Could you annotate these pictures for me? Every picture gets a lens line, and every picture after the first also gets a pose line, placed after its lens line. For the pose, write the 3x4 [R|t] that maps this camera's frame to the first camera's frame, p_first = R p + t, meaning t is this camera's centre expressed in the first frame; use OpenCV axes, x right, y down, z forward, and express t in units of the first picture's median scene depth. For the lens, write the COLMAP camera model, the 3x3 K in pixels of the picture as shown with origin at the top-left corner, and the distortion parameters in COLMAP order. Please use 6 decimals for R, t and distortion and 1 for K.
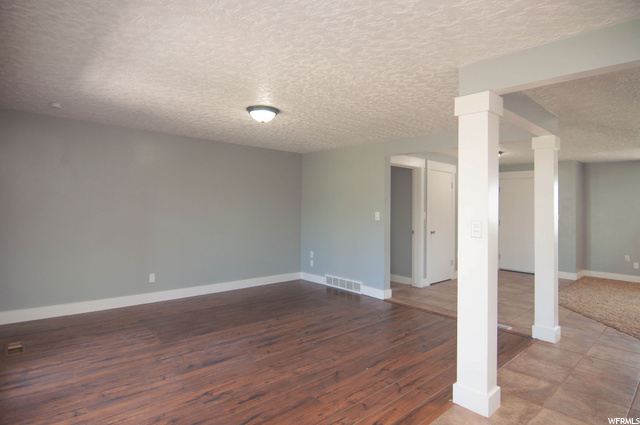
lens RADIAL K [[350.1, 0, 322.4], [0, 350.1, 209.2], [0, 0, 1]] dist [-0.012313, -0.000722]
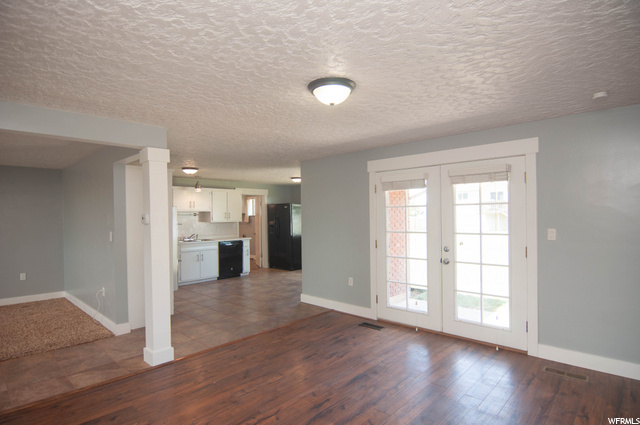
lens RADIAL K [[350.1, 0, 322.4], [0, 350.1, 209.2], [0, 0, 1]] dist [-0.012313, -0.000722]
pose [[-0.997098, -0.008438, -0.075662, -0.109407], [-0.006629, 0.999687, -0.024127, -0.046234], [0.075842, -0.023555, -0.996842, 1.998100]]
